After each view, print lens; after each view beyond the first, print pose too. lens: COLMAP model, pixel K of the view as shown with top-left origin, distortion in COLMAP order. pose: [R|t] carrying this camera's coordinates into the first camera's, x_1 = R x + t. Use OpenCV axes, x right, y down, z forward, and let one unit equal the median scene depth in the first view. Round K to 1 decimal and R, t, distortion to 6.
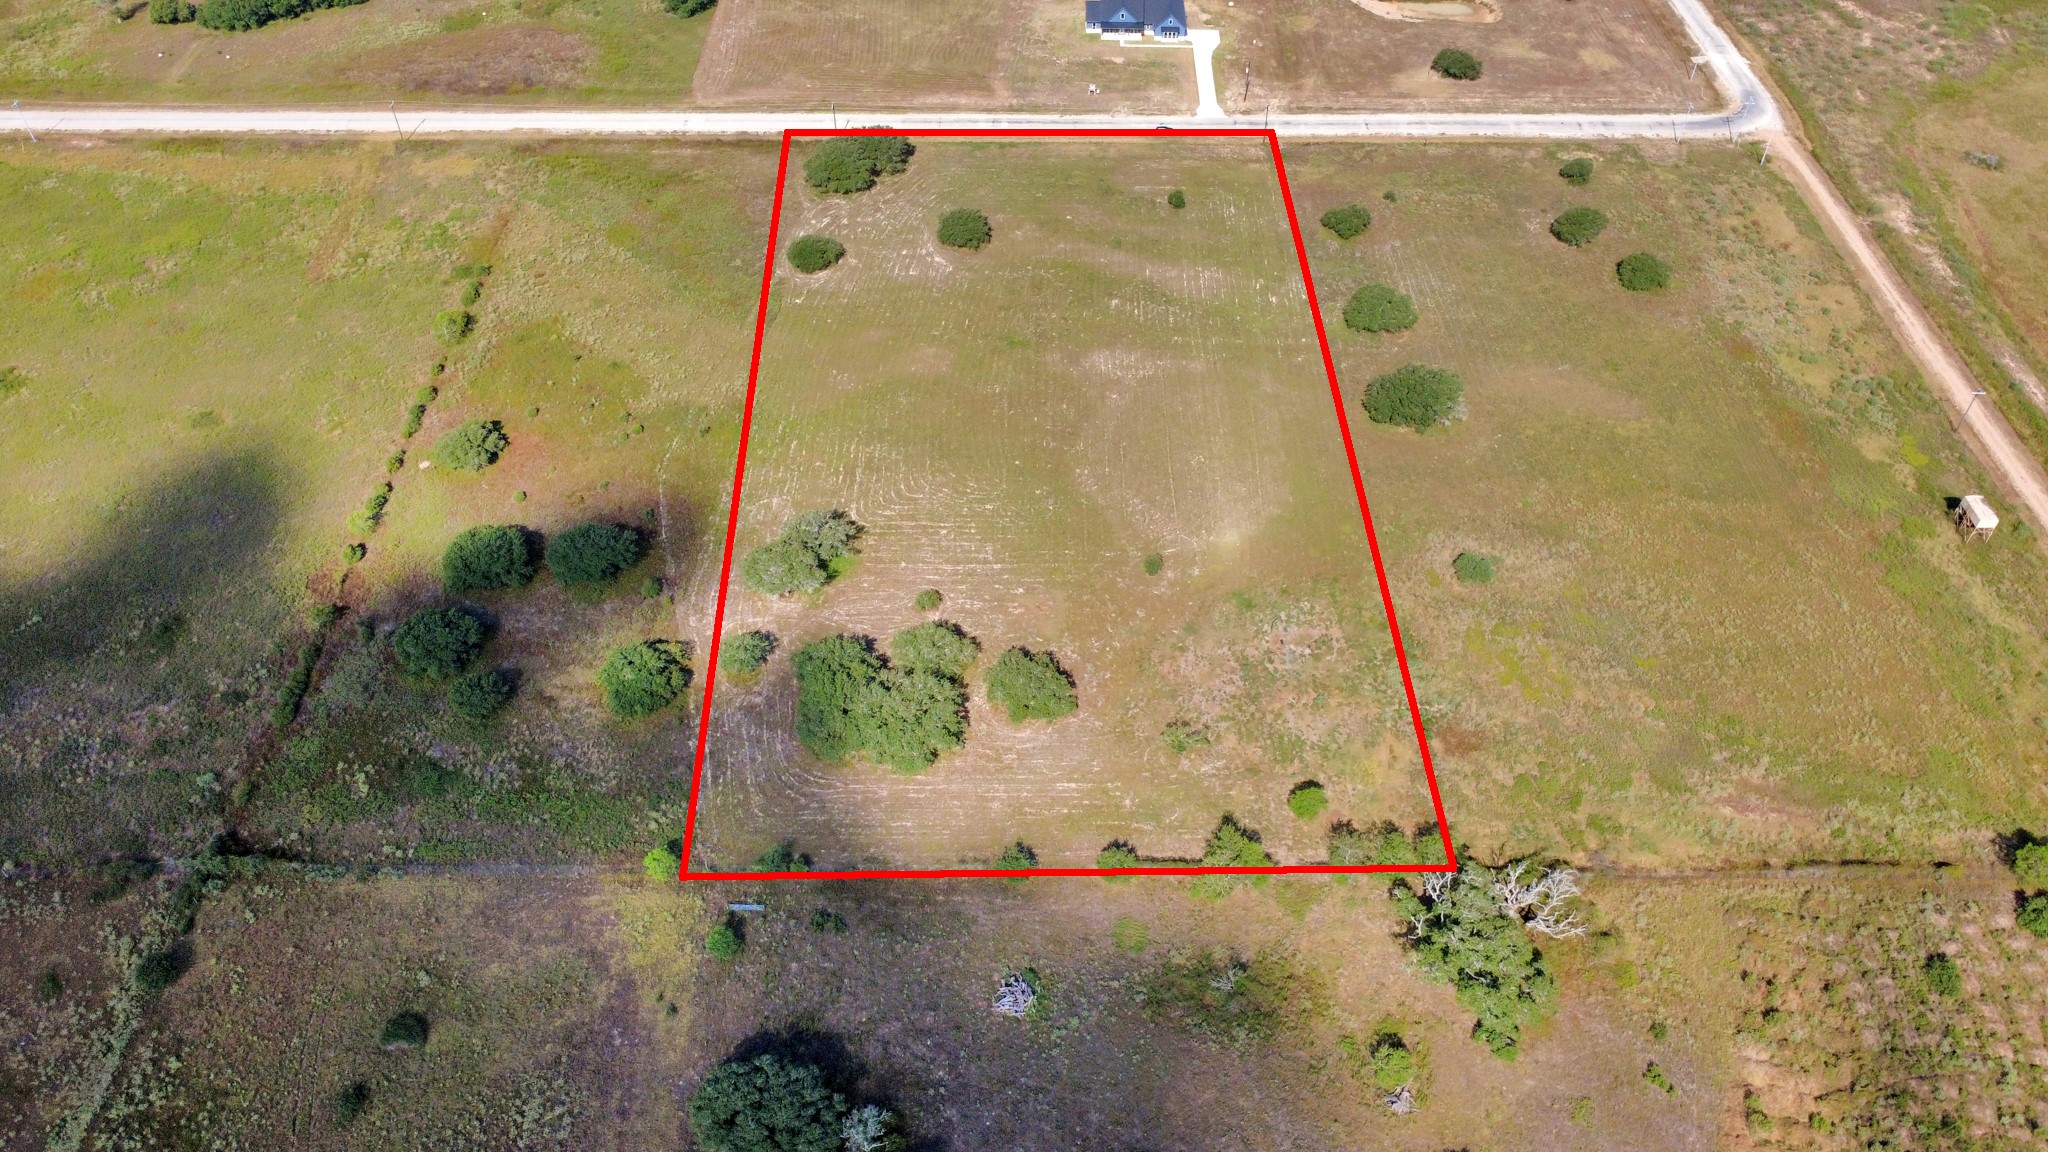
lens RADIAL K [[1493.0, 0, 1025.3], [0, 1493.0, 576.7], [0, 0, 1]] dist [0.001068, 0.001943]
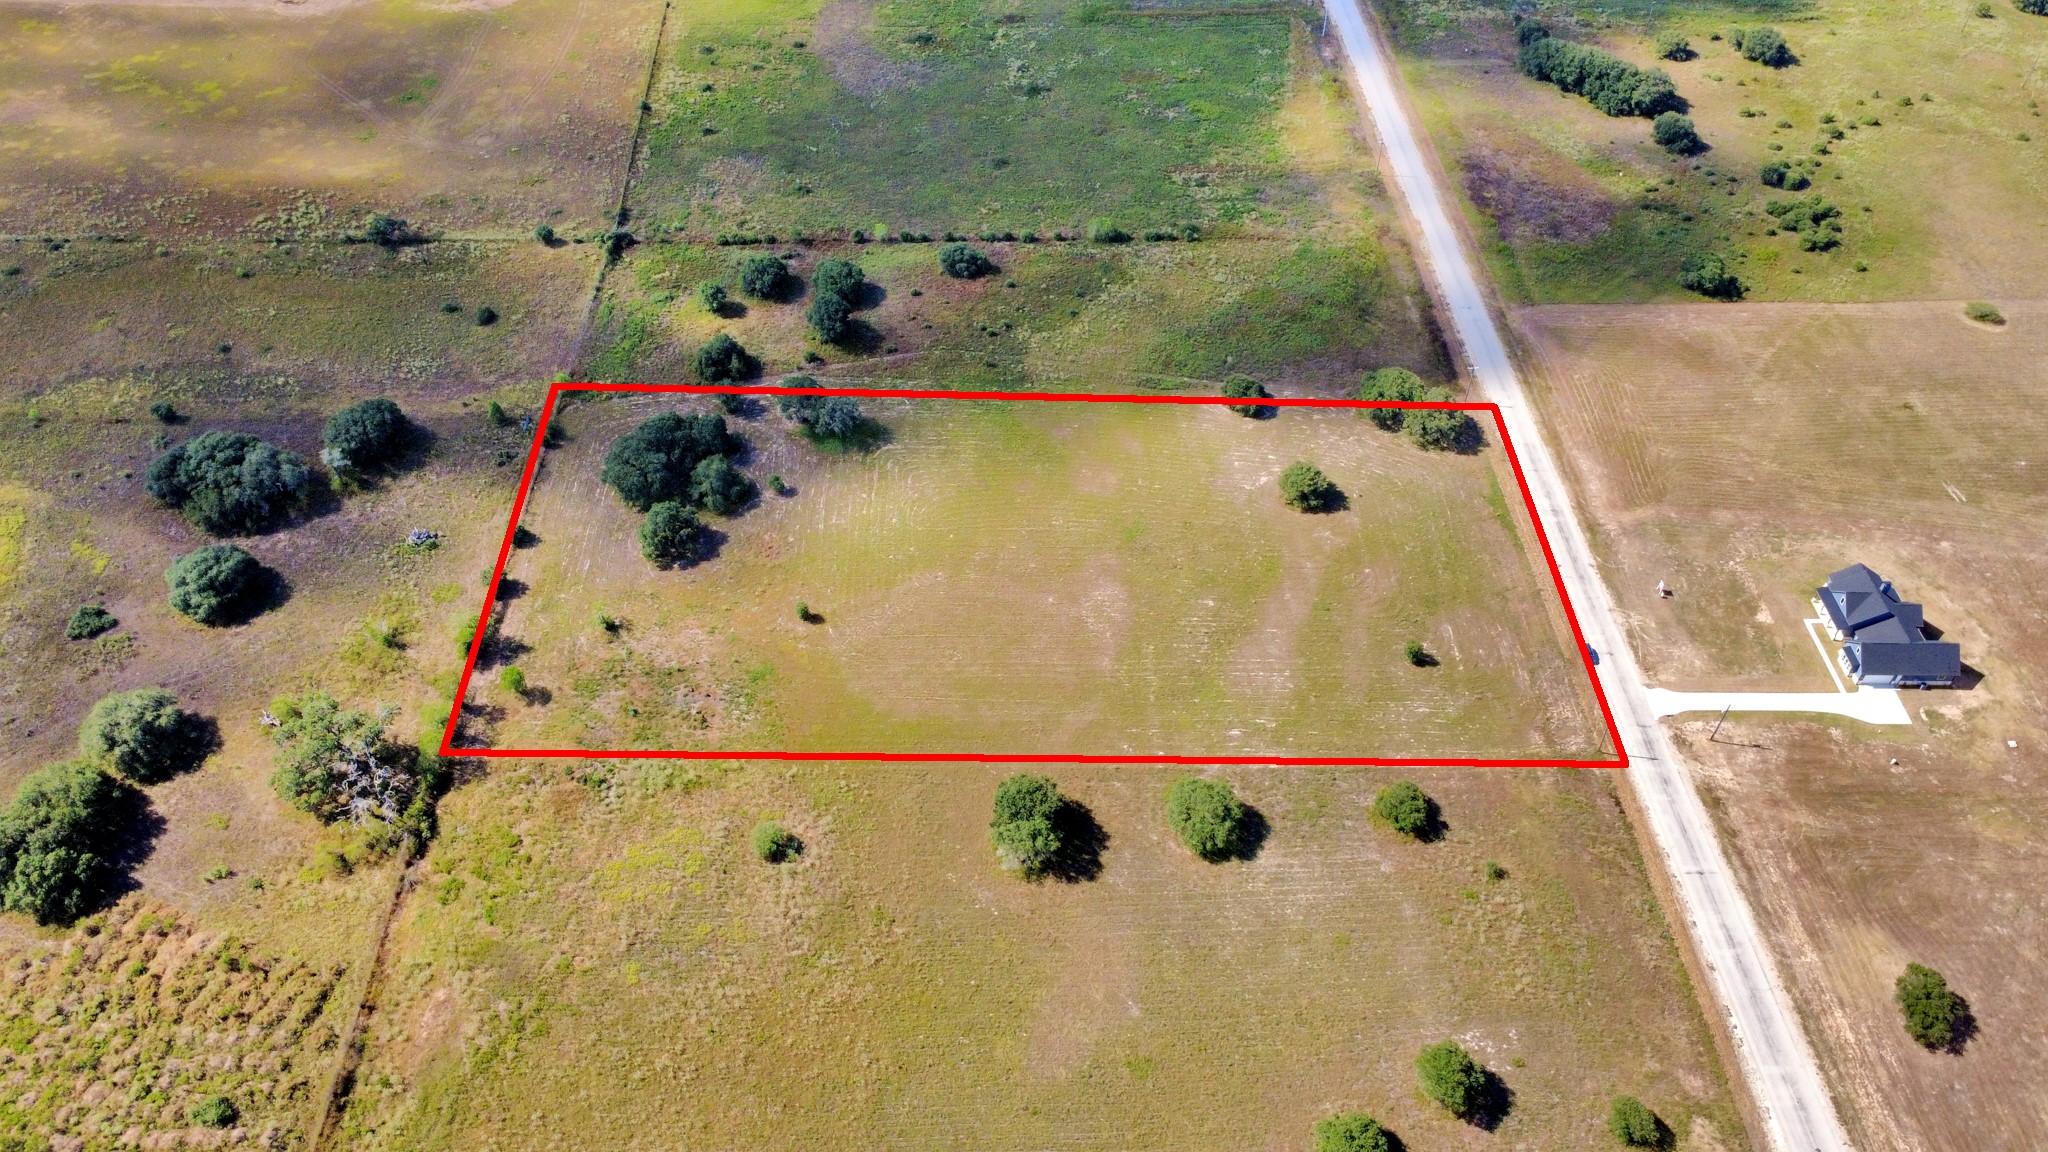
lens RADIAL K [[1493.0, 0, 1025.3], [0, 1493.0, 576.7], [0, 0, 1]] dist [0.001068, 0.001943]
pose [[0.022657, 0.697795, -0.715939, 0.659631], [-0.713036, 0.513239, 0.477667, -0.511362], [0.700762, 0.499667, 0.509182, 0.385094]]
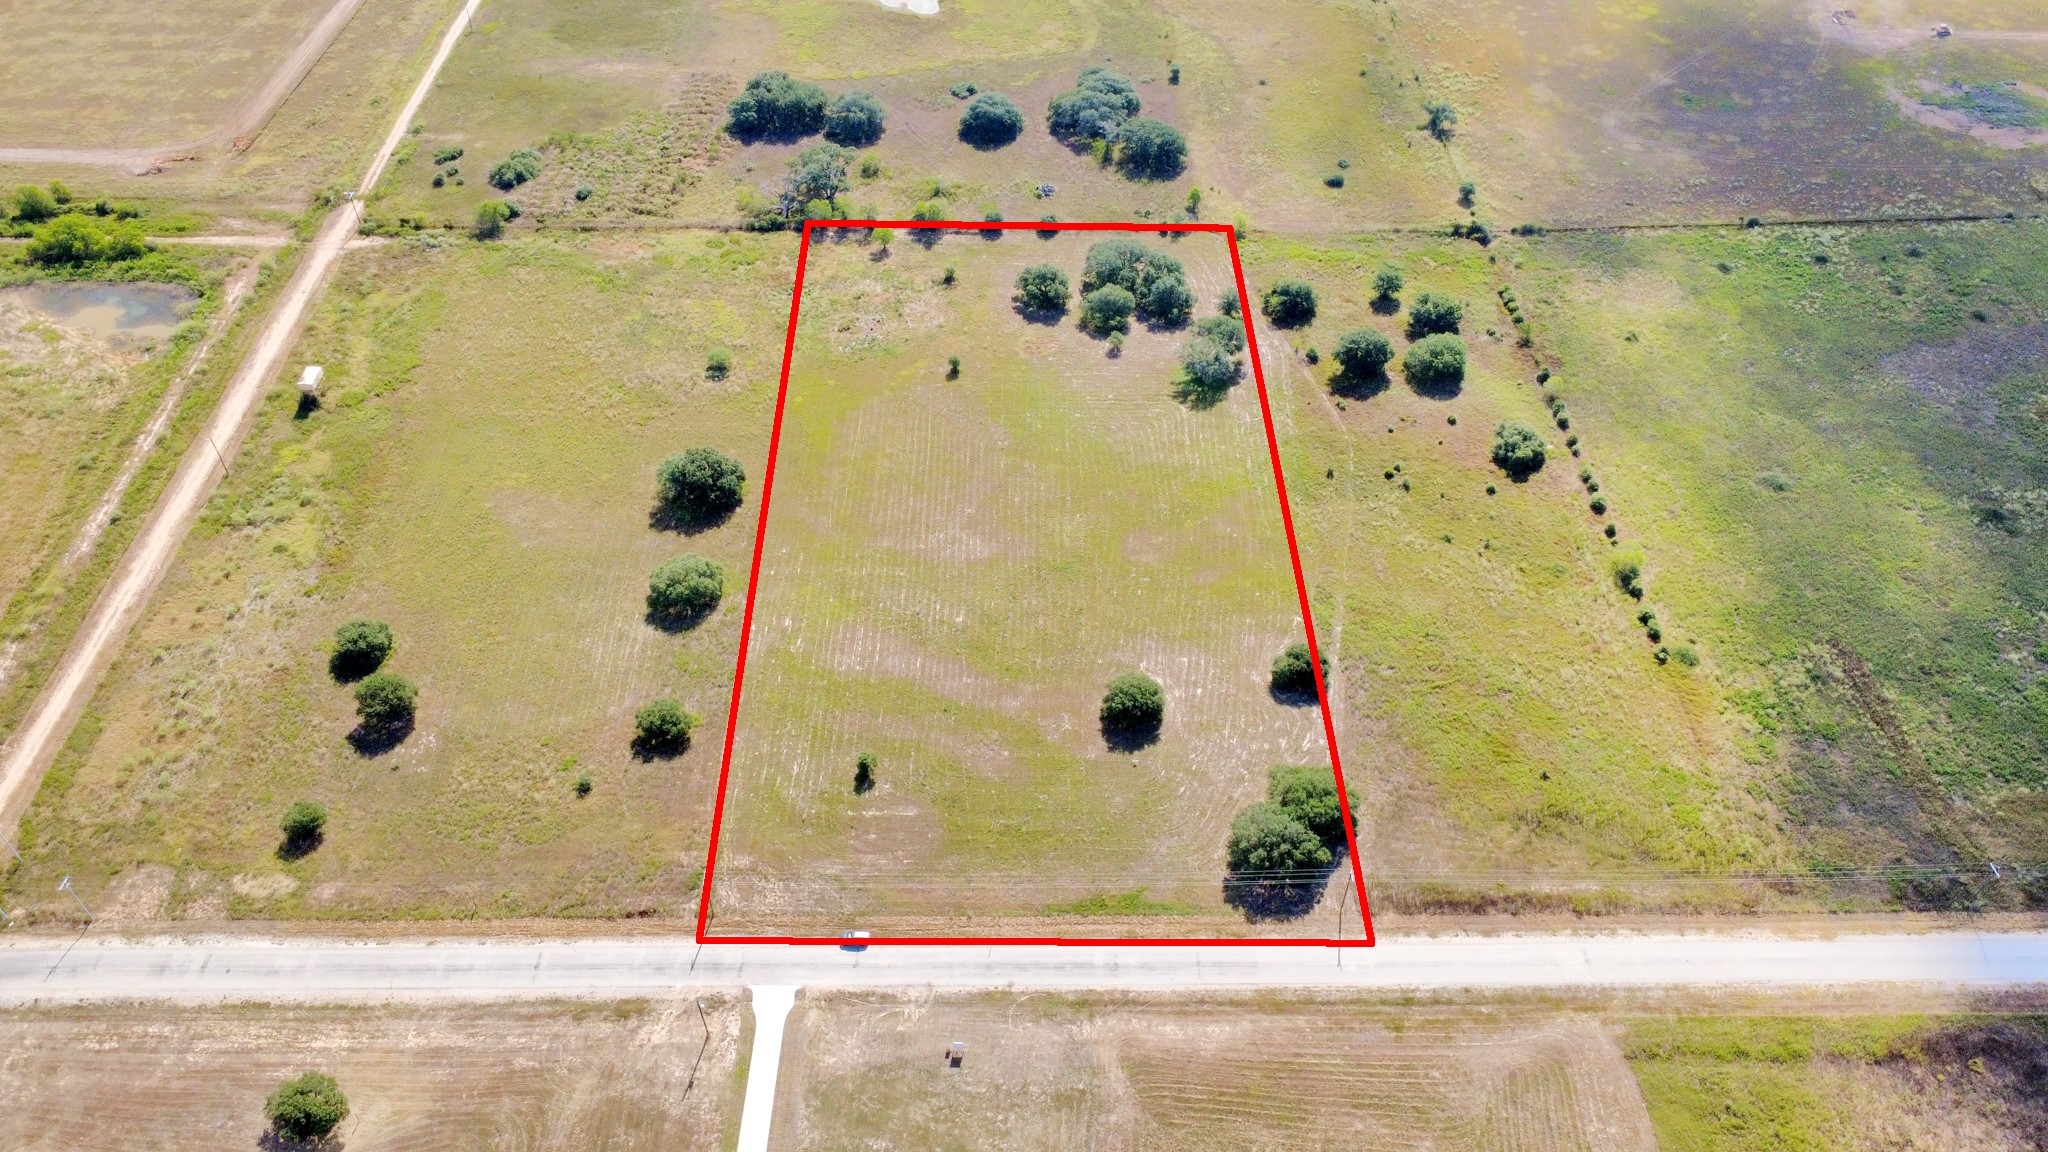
lens RADIAL K [[1493.0, 0, 1025.3], [0, 1493.0, 576.7], [0, 0, 1]] dist [0.001068, 0.001943]
pose [[-0.999873, -0.002171, -0.015799, 0.030340], [-0.015819, 0.009669, 0.999828, -1.012807], [-0.002018, 0.999951, -0.009702, 0.891620]]
